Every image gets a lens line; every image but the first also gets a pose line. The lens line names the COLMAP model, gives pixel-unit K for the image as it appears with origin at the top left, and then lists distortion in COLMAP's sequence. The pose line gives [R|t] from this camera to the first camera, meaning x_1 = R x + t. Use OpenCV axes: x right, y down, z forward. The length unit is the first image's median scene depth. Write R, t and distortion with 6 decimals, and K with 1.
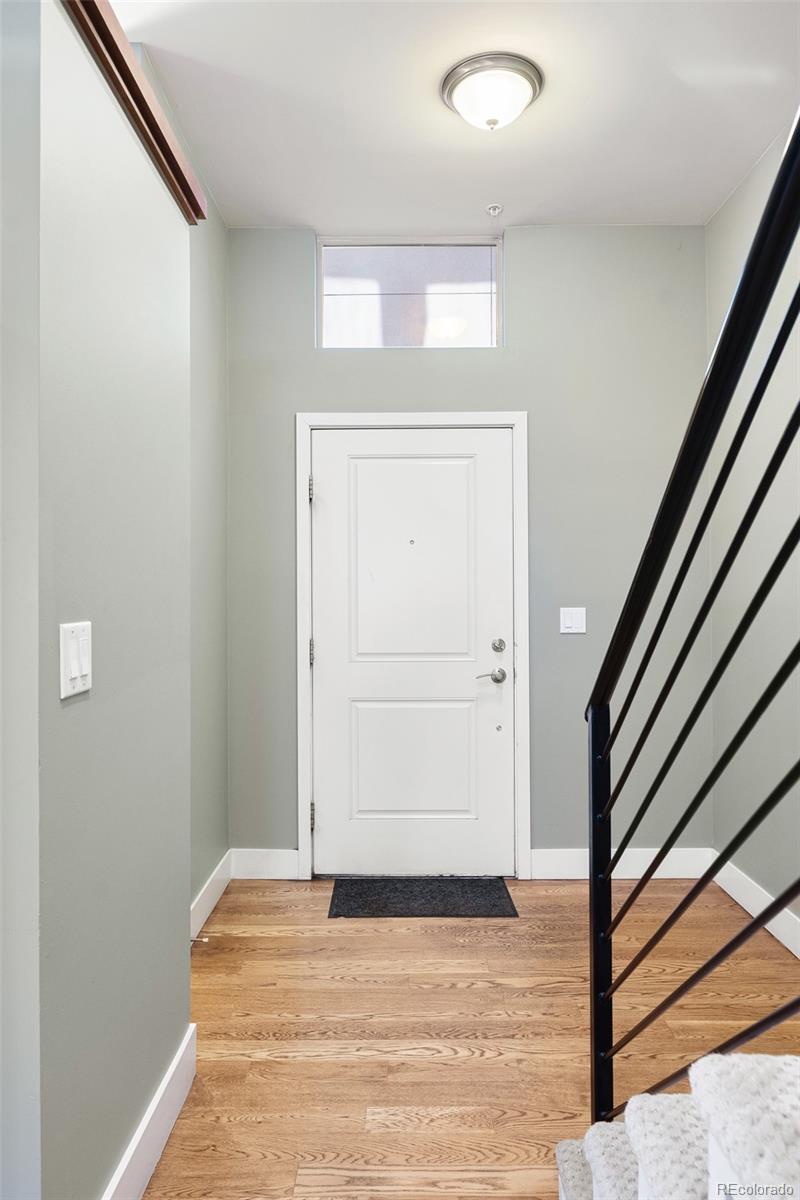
lens RADIAL K [[815.6, 0, 399.1], [0, 815.6, 599.5], [0, 0, 1]] dist [0.007384, -0.011699]
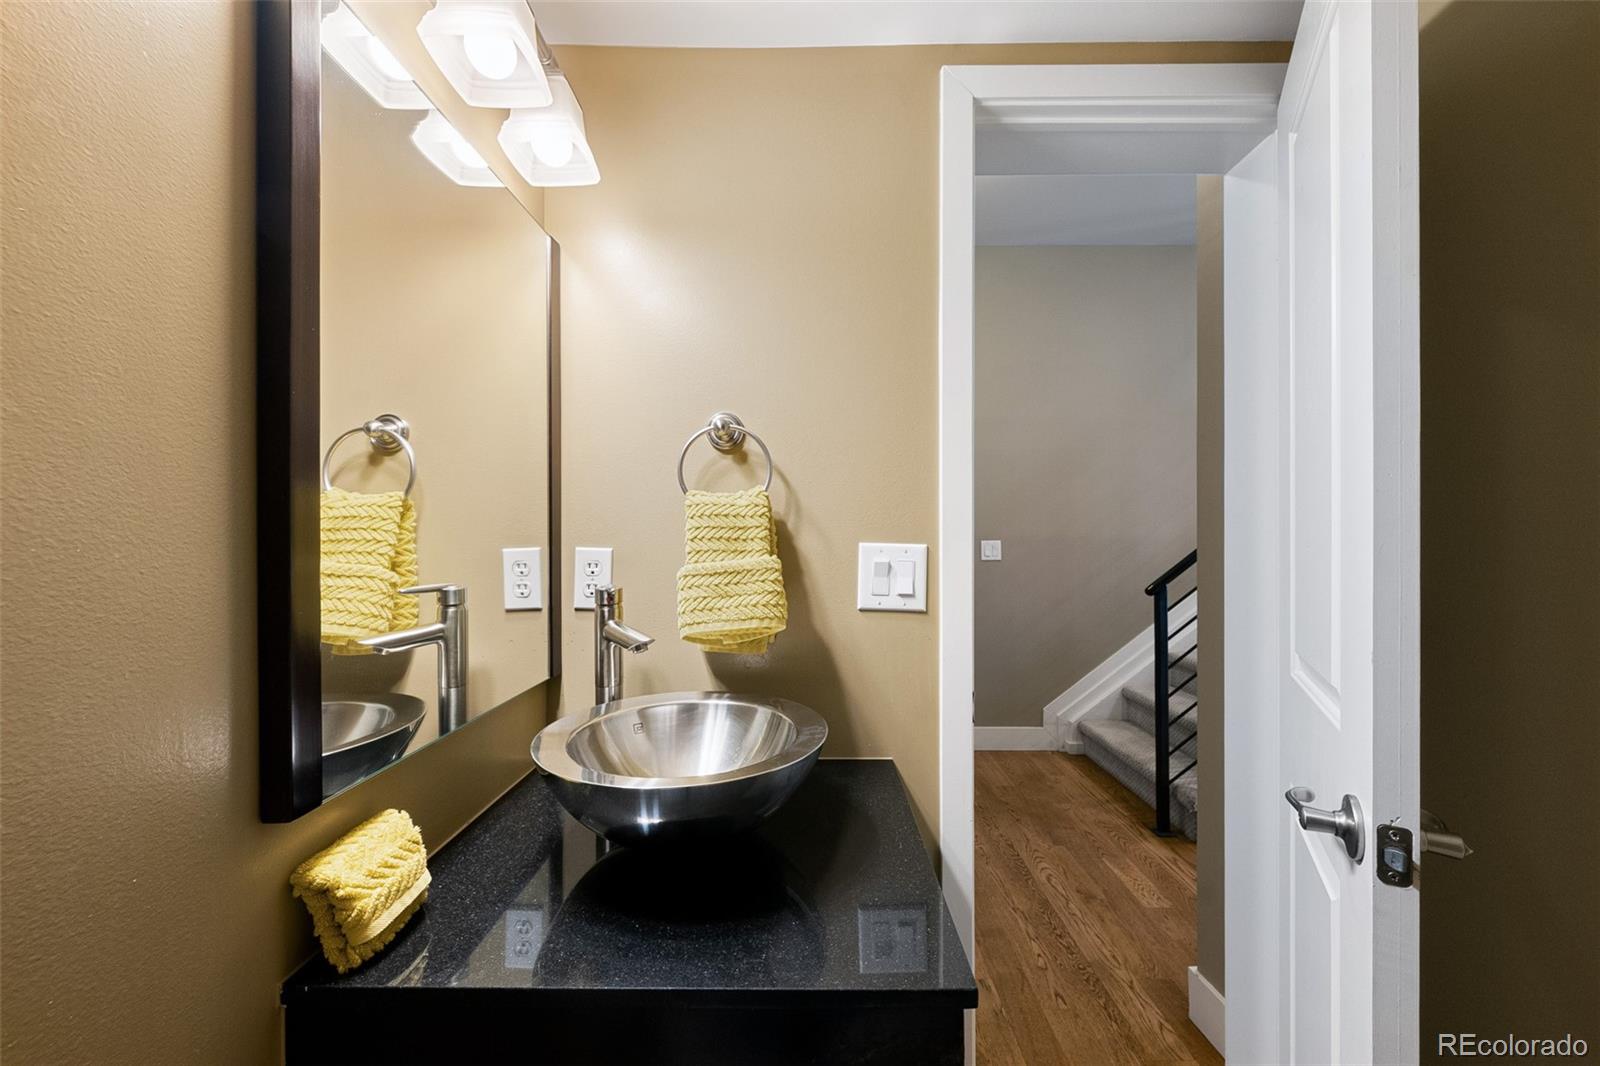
lens RADIAL K [[597.3, 0, 799.6], [0, 597.3, 534.0], [0, 0, 1]] dist [0.000684, 0.000036]
pose [[0.002689, 0.001226, 0.999996, -0.947803], [0.001896, 0.999997, -0.001231, -0.007064], [-0.999995, 0.001899, 0.002686, 1.426078]]
